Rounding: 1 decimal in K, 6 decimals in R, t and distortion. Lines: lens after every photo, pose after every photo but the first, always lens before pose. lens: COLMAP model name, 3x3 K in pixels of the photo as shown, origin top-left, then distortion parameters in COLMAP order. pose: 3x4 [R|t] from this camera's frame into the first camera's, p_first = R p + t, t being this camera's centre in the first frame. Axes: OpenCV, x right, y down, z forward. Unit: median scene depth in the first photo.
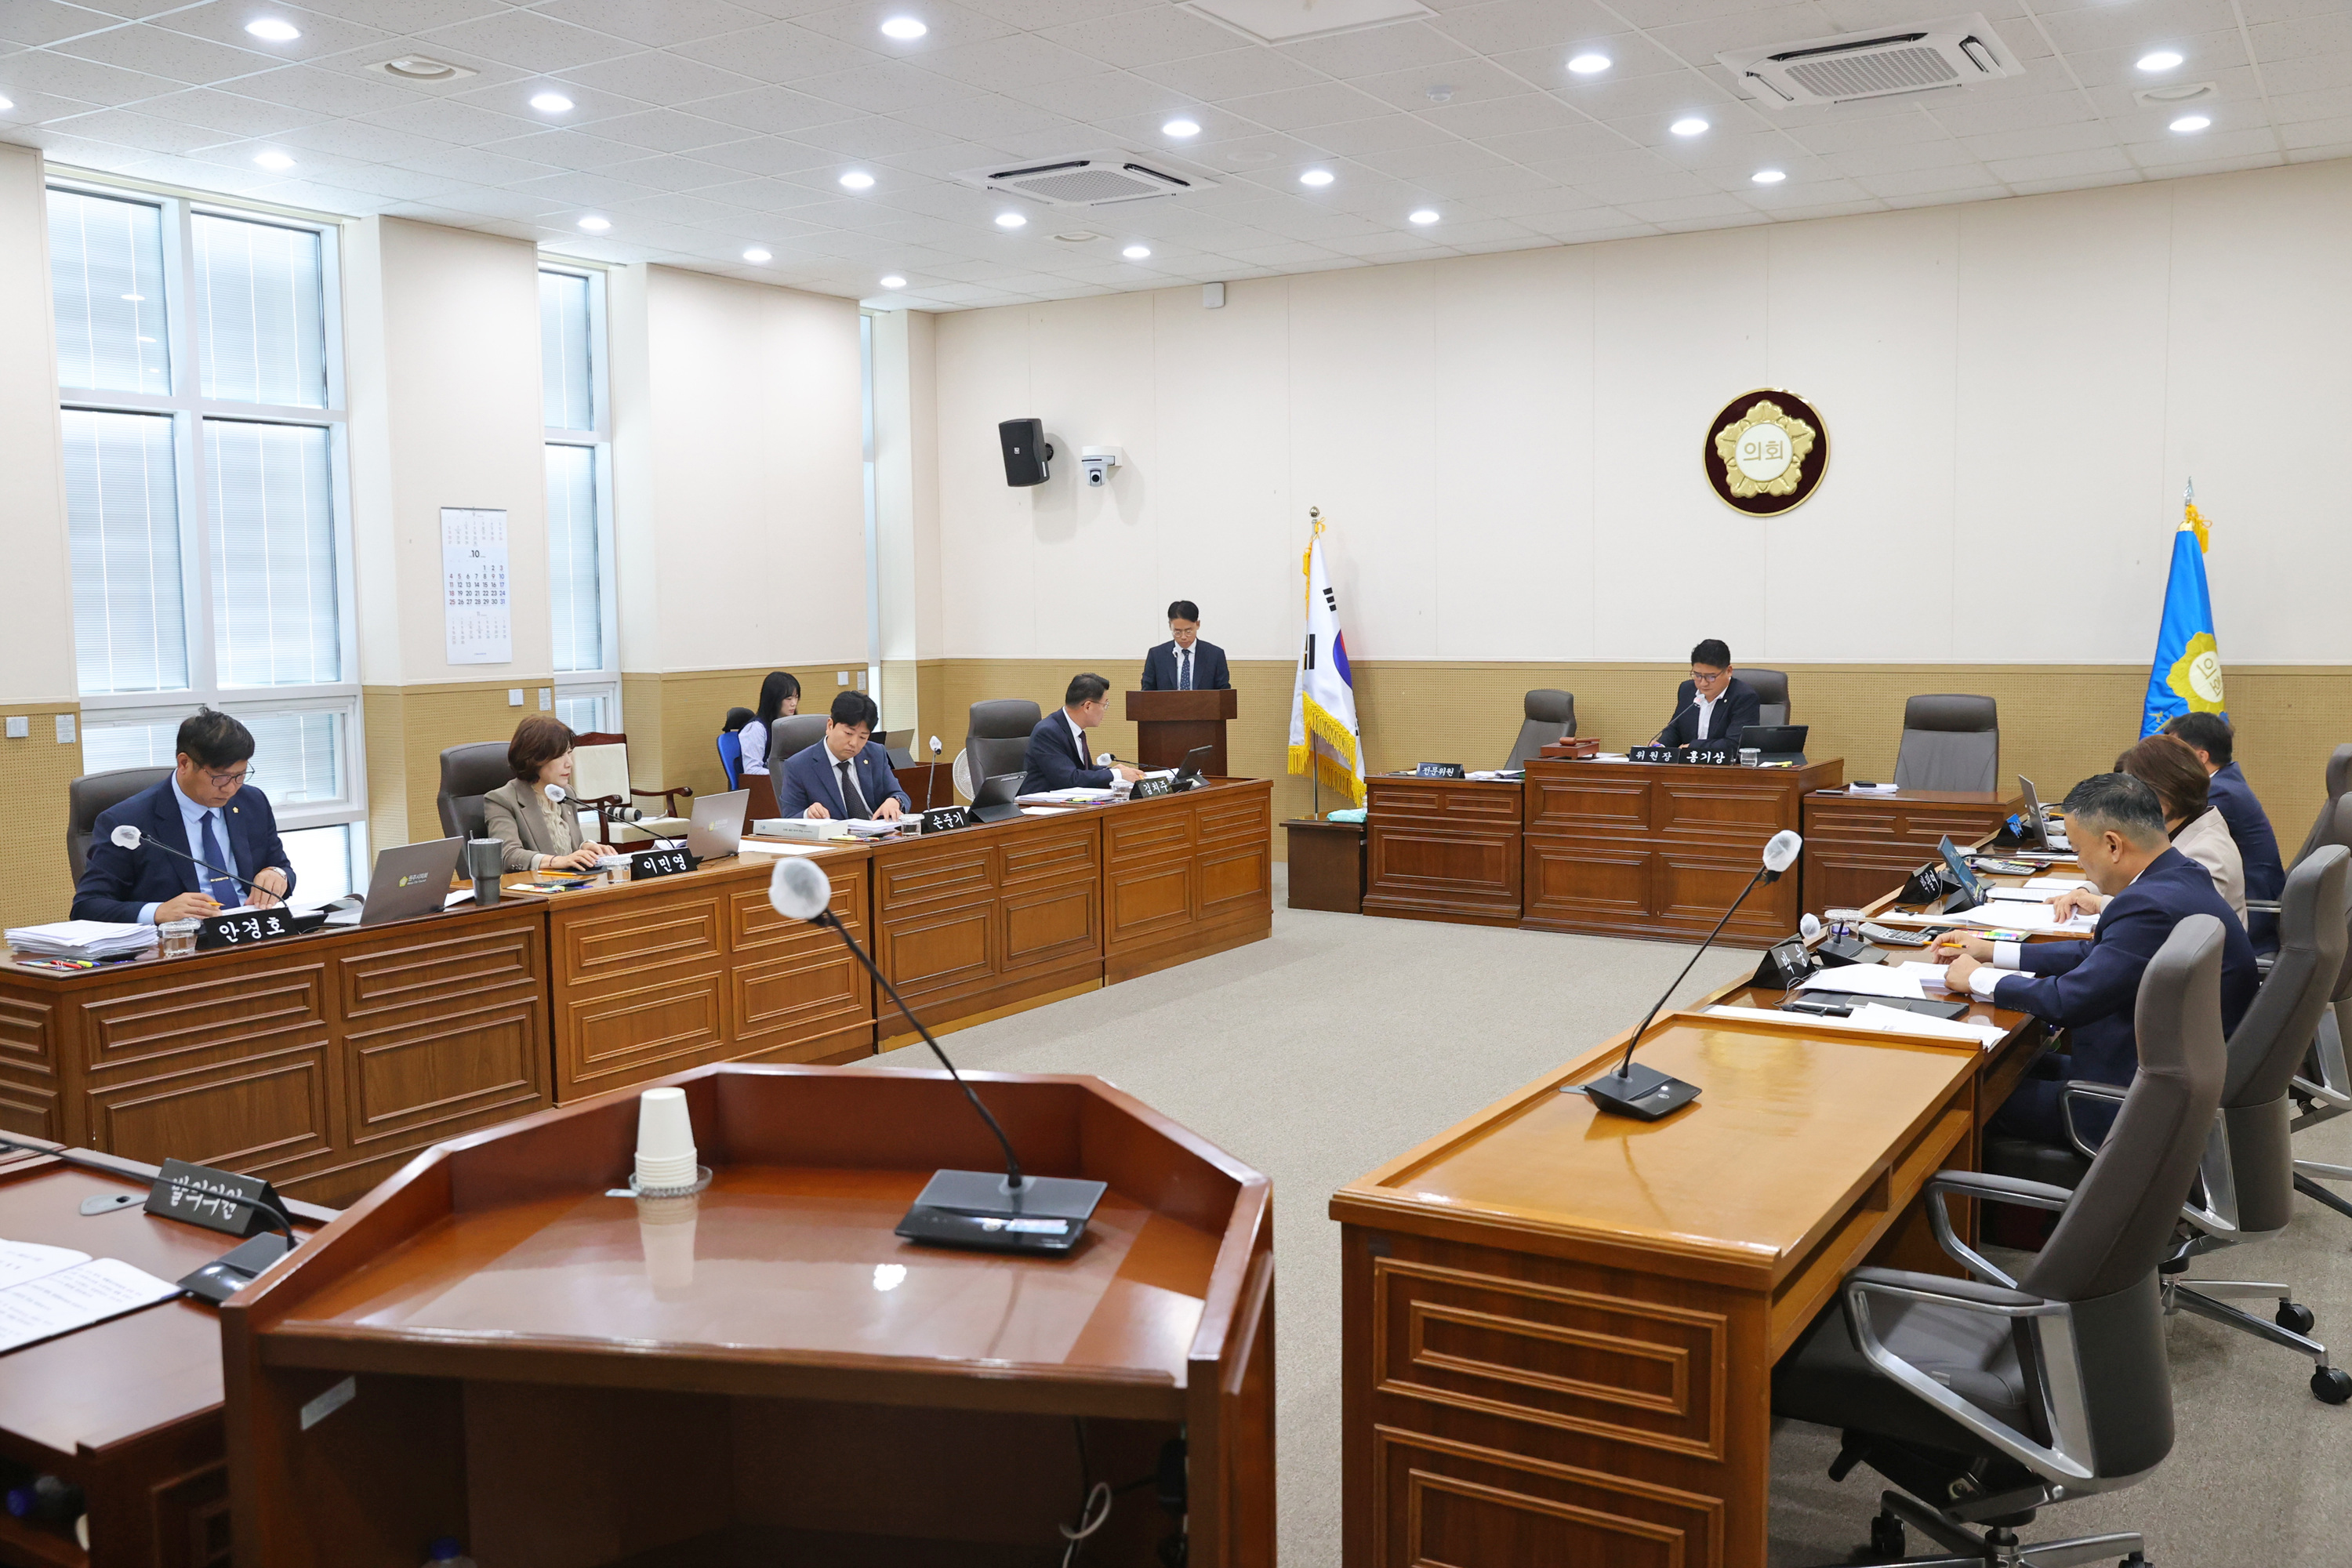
lens RADIAL K [[2028.2, 0, 1176.0], [0, 2028.2, 784.0], [0, 0, 1]] dist [-0.073888, 0.206571]
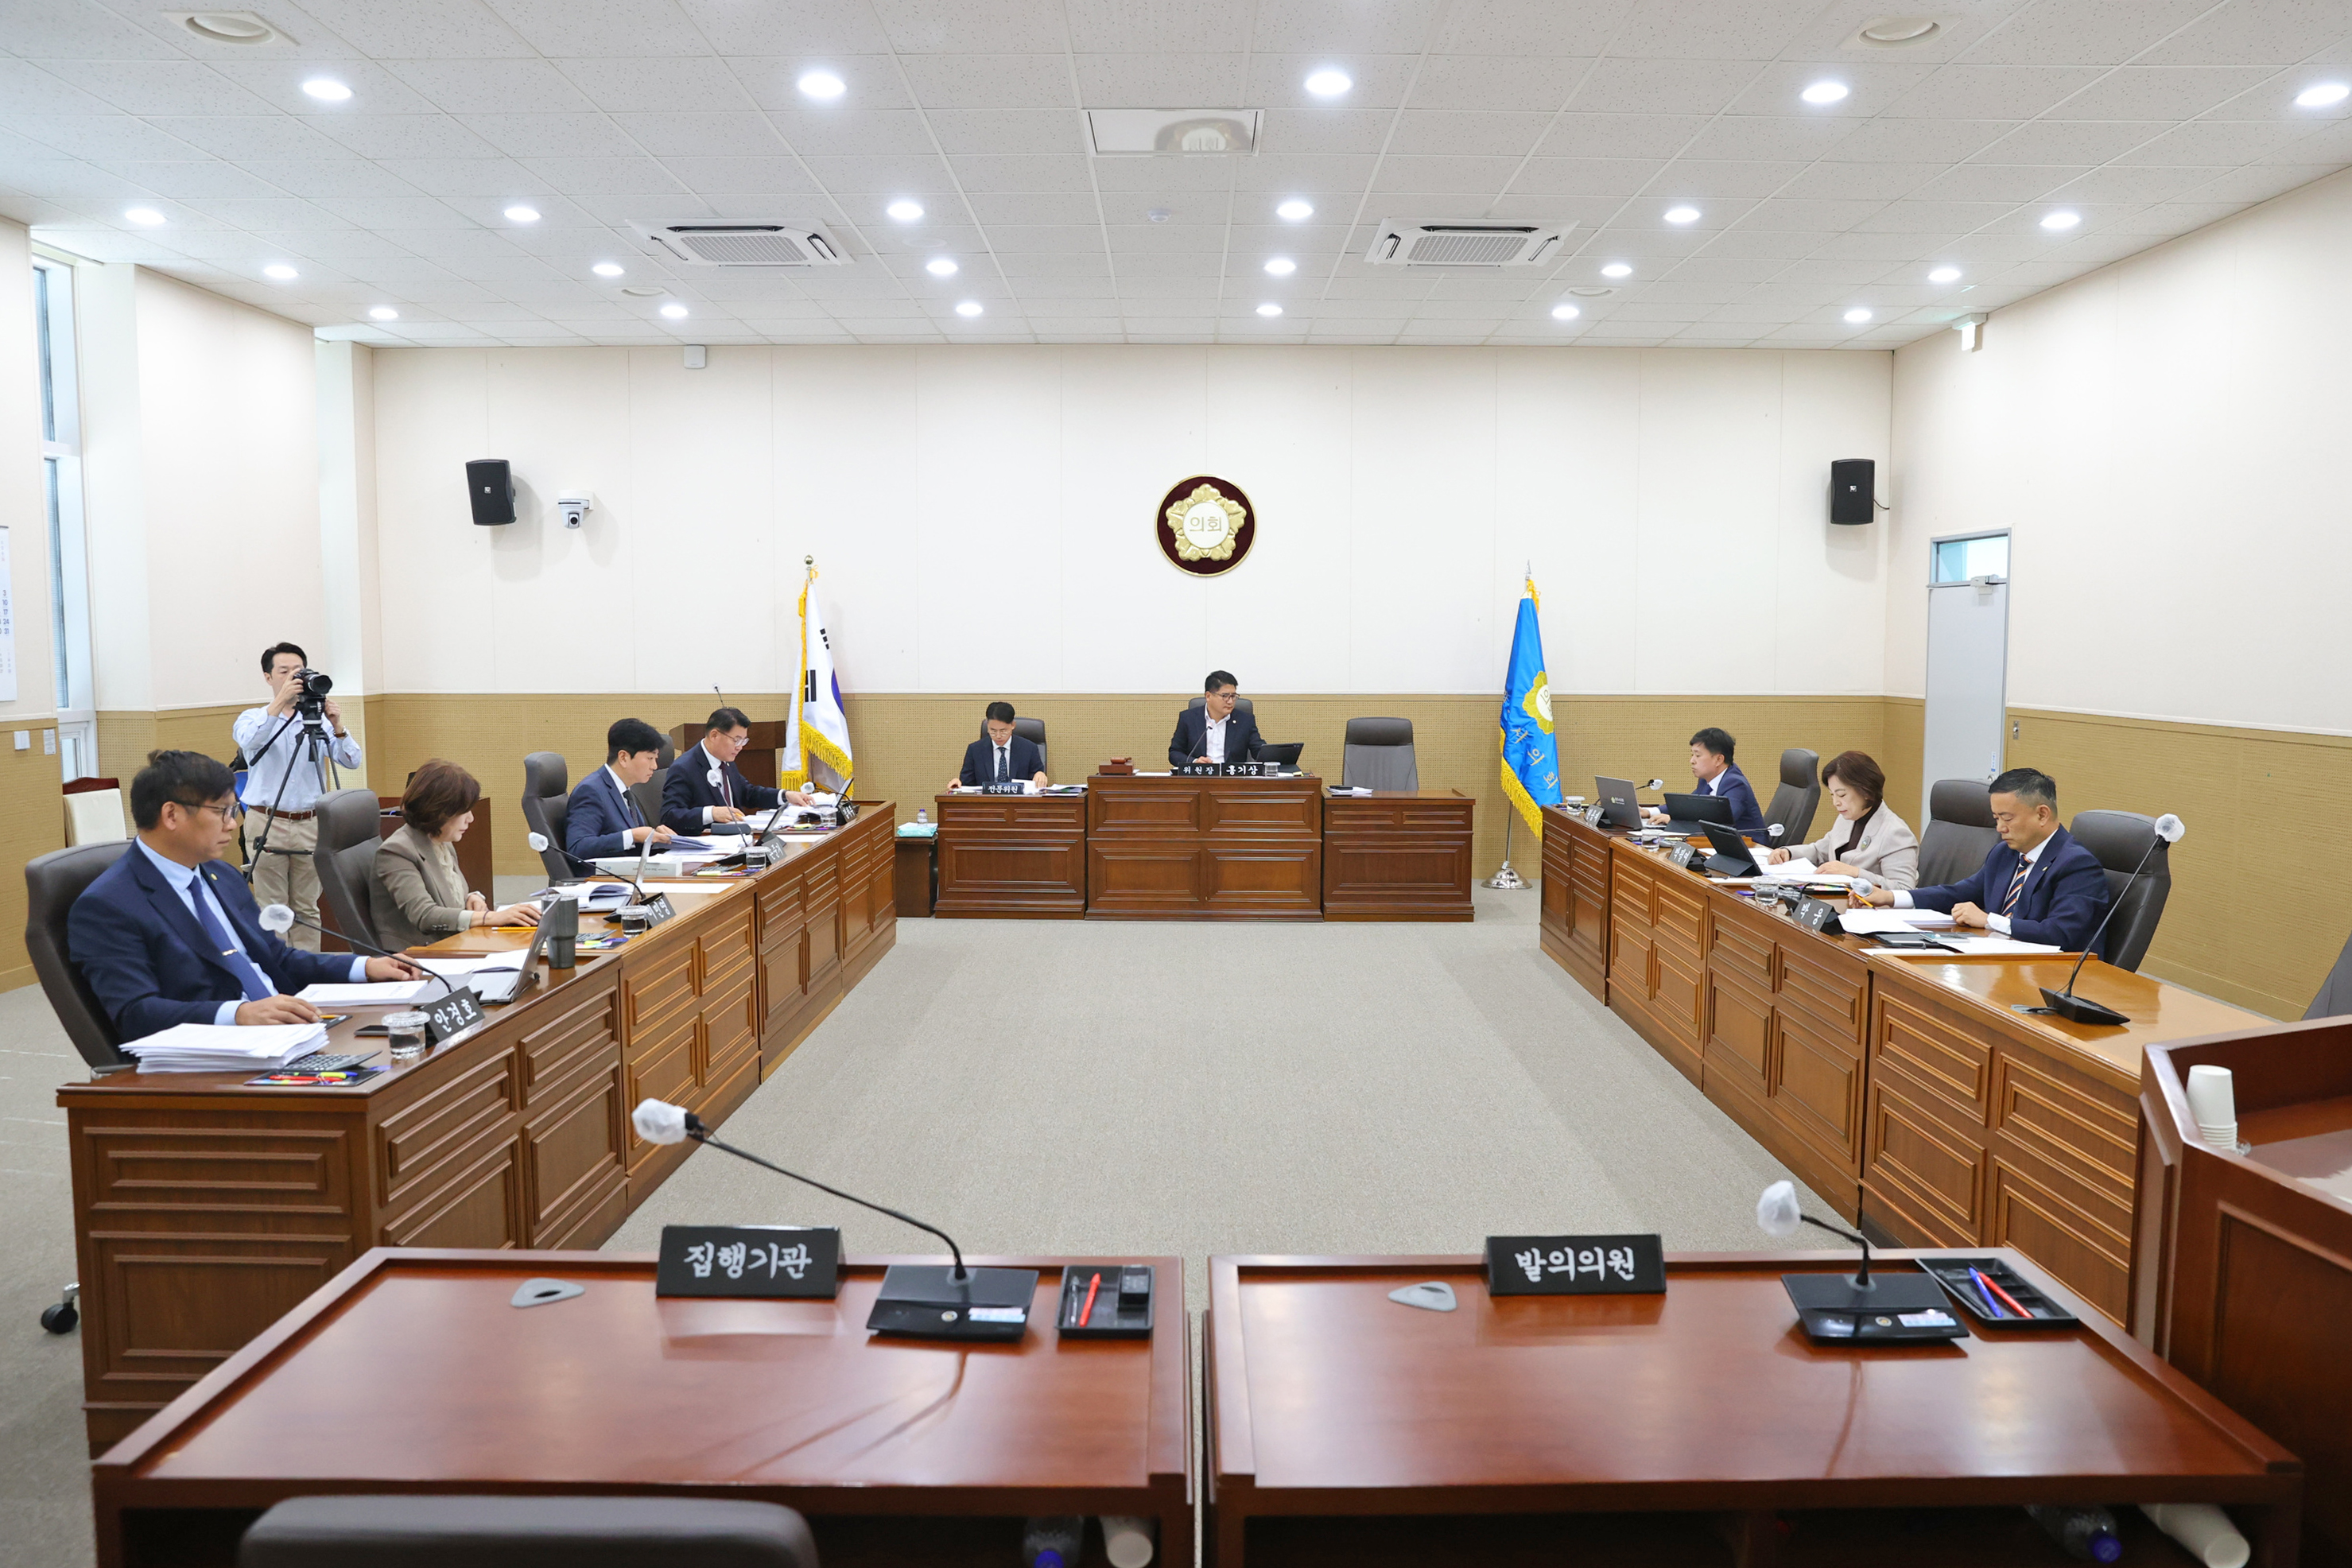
lens RADIAL K [[1705.7, 0, 1176.0], [0, 1705.7, 784.0], [0, 0, 1]] dist [-0.081911, 0.064355]
pose [[0.849447, -0.031597, 0.526727, -0.286531], [0.034703, 0.999390, 0.003987, -0.009142], [-0.526532, 0.014892, 0.850025, 0.116252]]
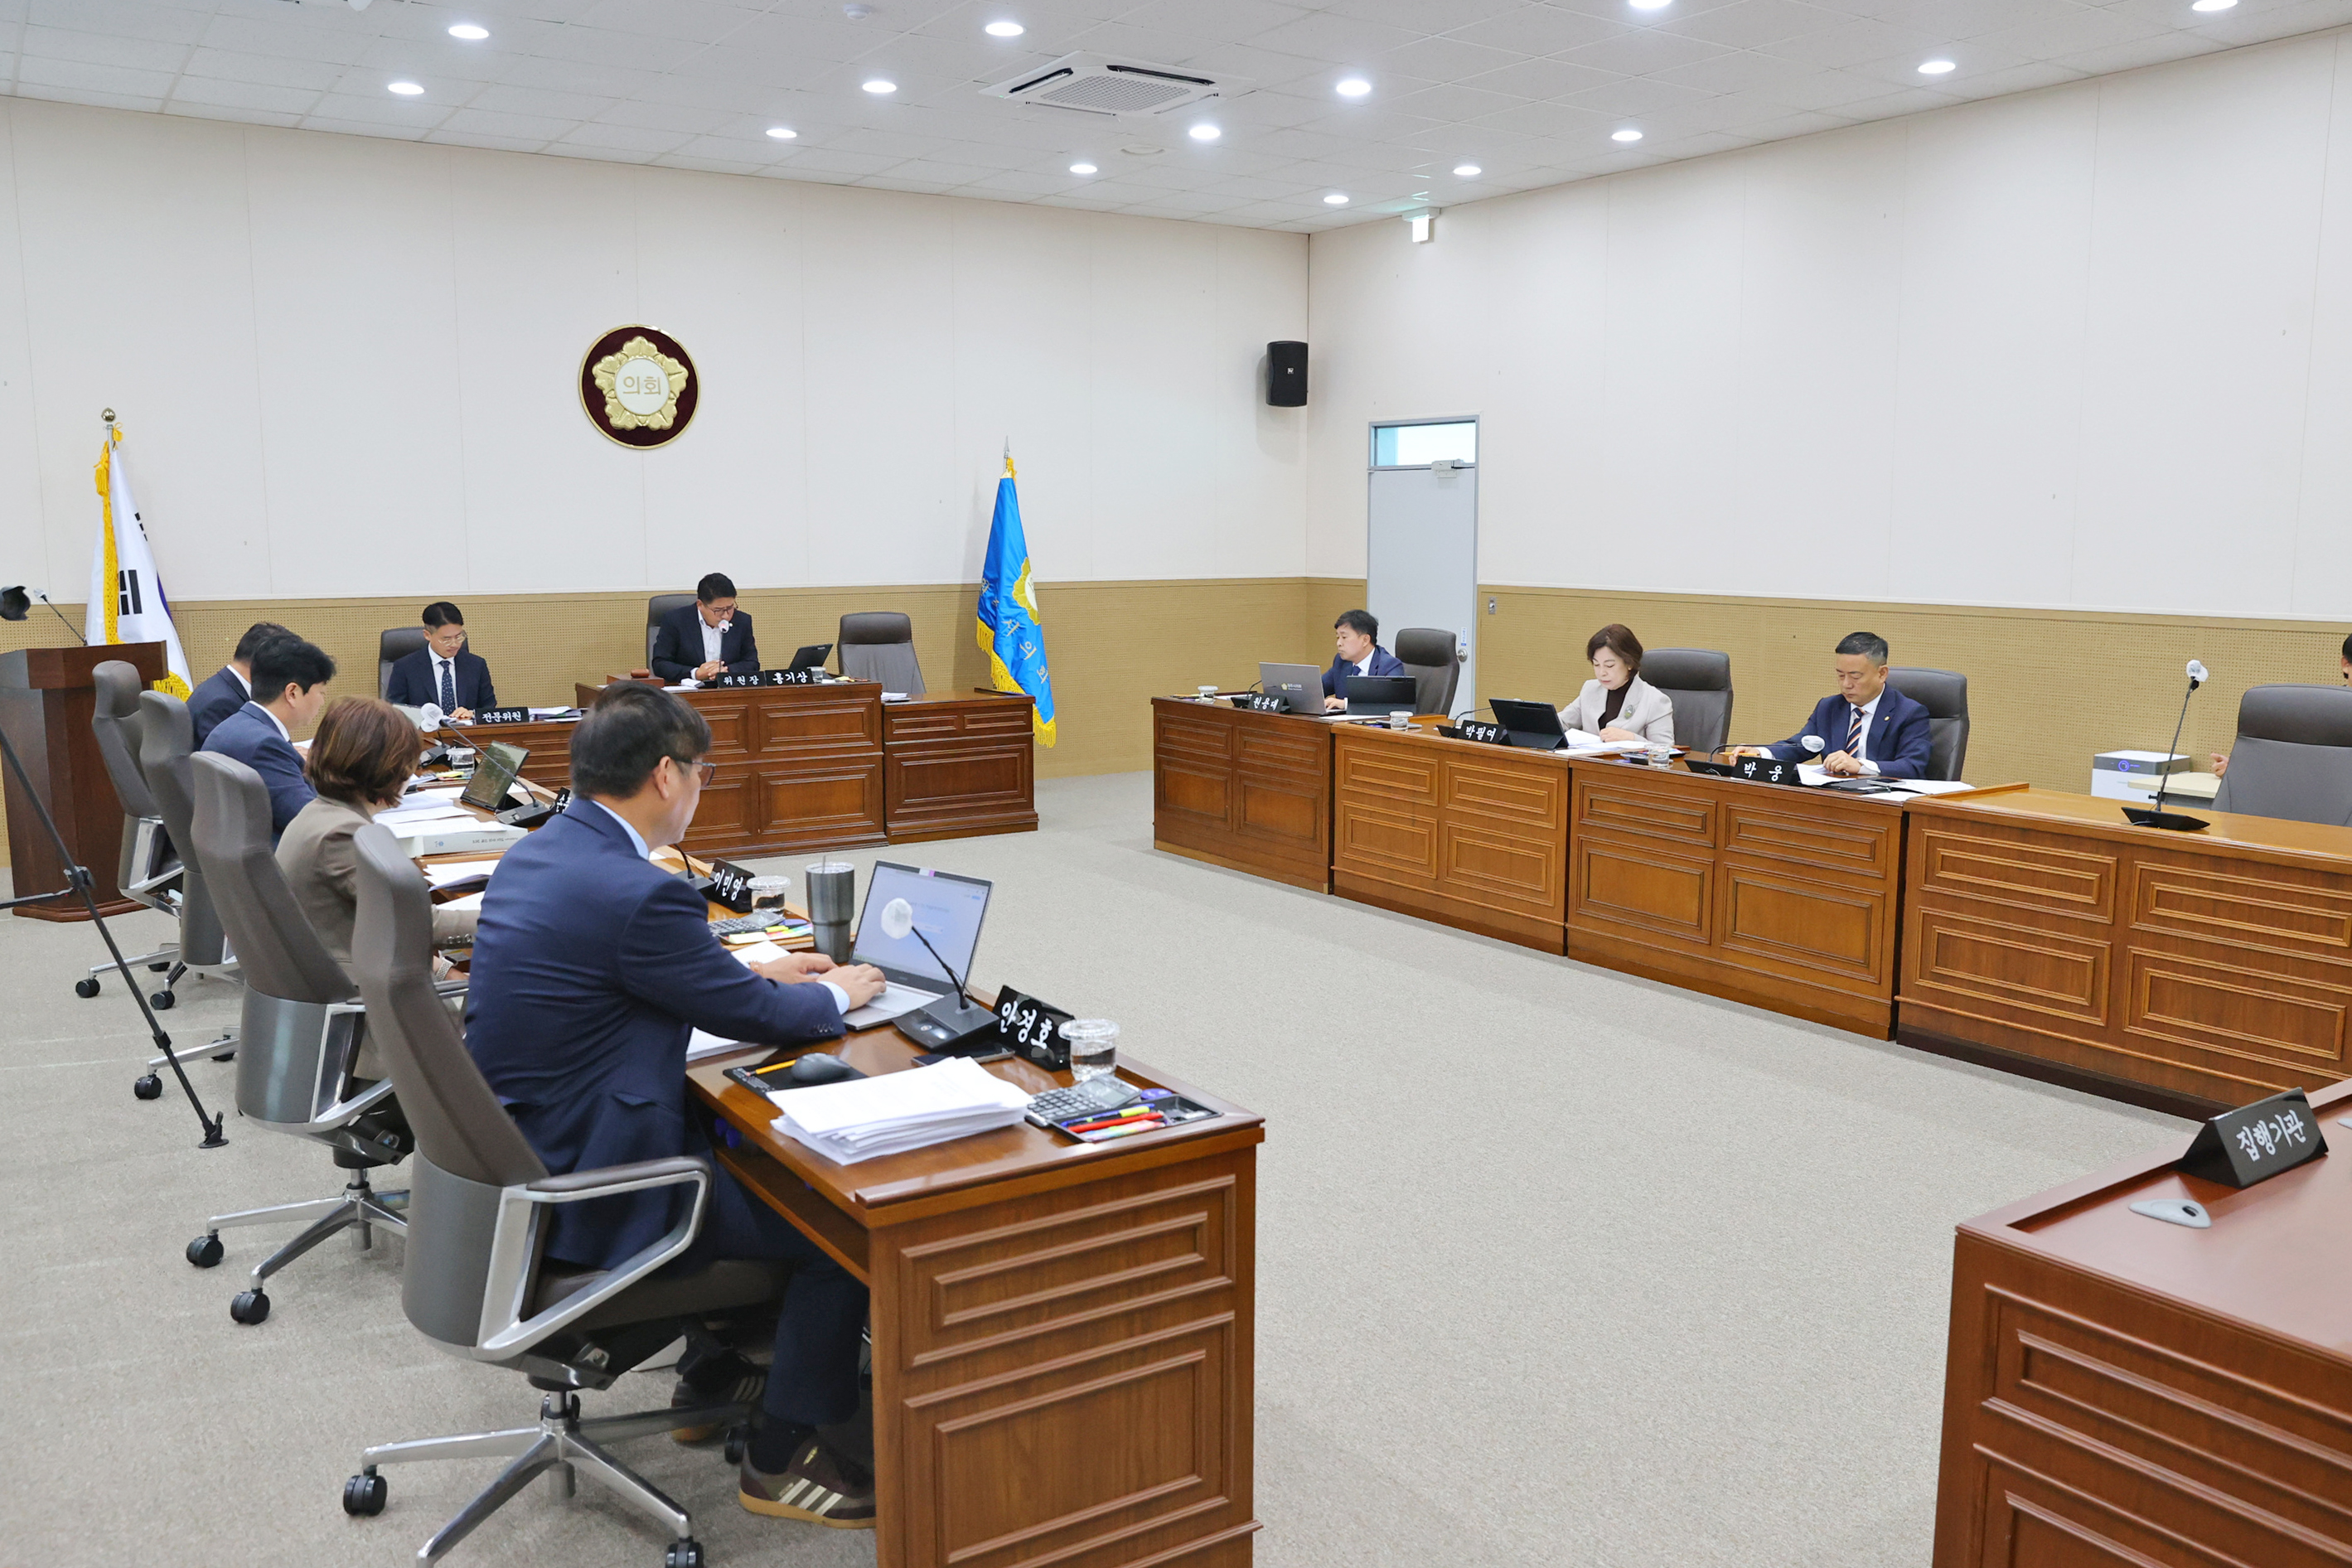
lens RADIAL K [[1889.0, 0, 1176.0], [0, 1889.0, 784.0], [0, 0, 1]] dist [-0.092187, 0.141535]
pose [[0.410458, -0.112169, 0.904954, -0.489888], [0.075960, 0.993162, 0.088649, -0.026594], [-0.908710, 0.032354, 0.416172, 0.360453]]
